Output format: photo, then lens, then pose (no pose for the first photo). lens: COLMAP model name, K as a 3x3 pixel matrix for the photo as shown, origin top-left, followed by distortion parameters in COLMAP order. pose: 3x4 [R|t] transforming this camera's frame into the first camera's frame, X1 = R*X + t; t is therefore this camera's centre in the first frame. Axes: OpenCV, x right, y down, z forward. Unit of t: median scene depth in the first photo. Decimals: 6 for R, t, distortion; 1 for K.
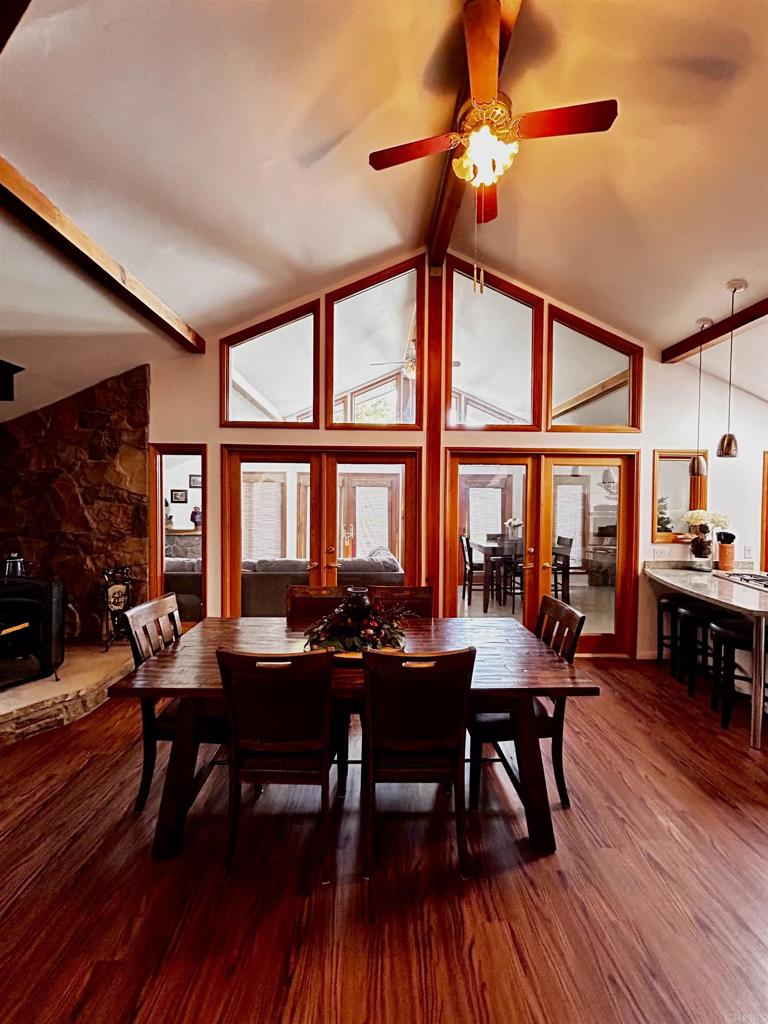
lens RADIAL K [[412.5, 0, 384.0], [0, 412.5, 512.0], [0, 0, 1]] dist [-0.000498, 0.000005]
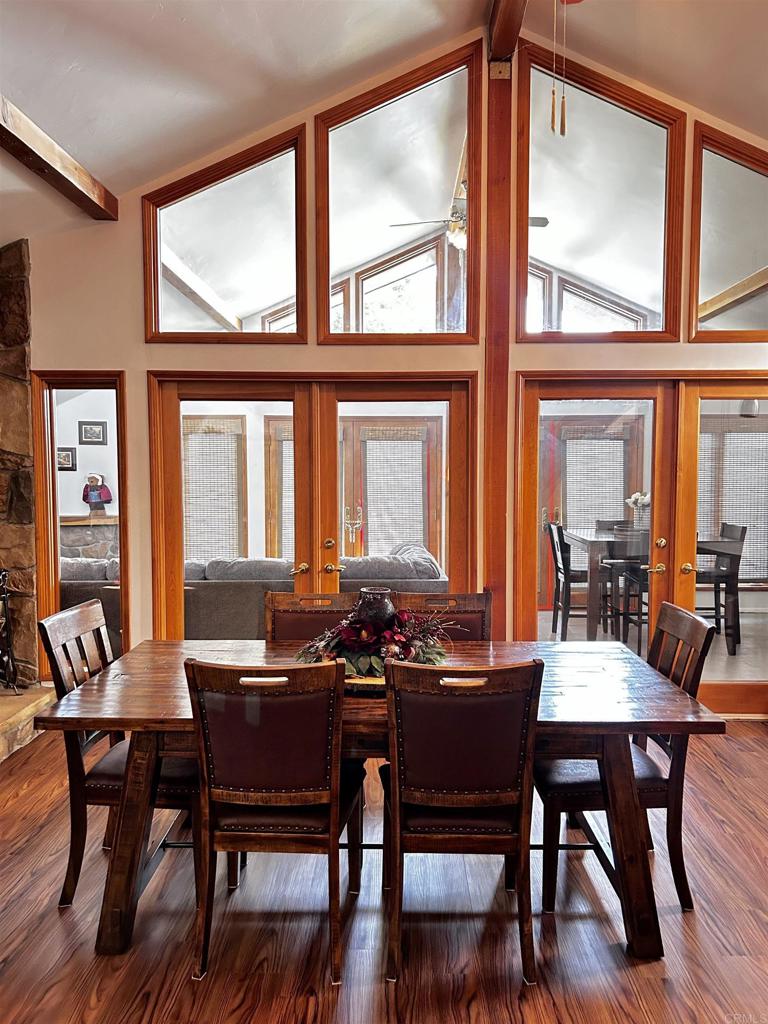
lens RADIAL K [[755.6, 0, 384.0], [0, 755.6, 512.0], [0, 0, 1]] dist [0.030285, -0.001384]
pose [[0.999061, -0.005972, -0.042912, 0.002228], [0.007384, 0.999434, 0.032813, 0.010467], [0.042692, -0.033099, 0.998540, -0.119757]]
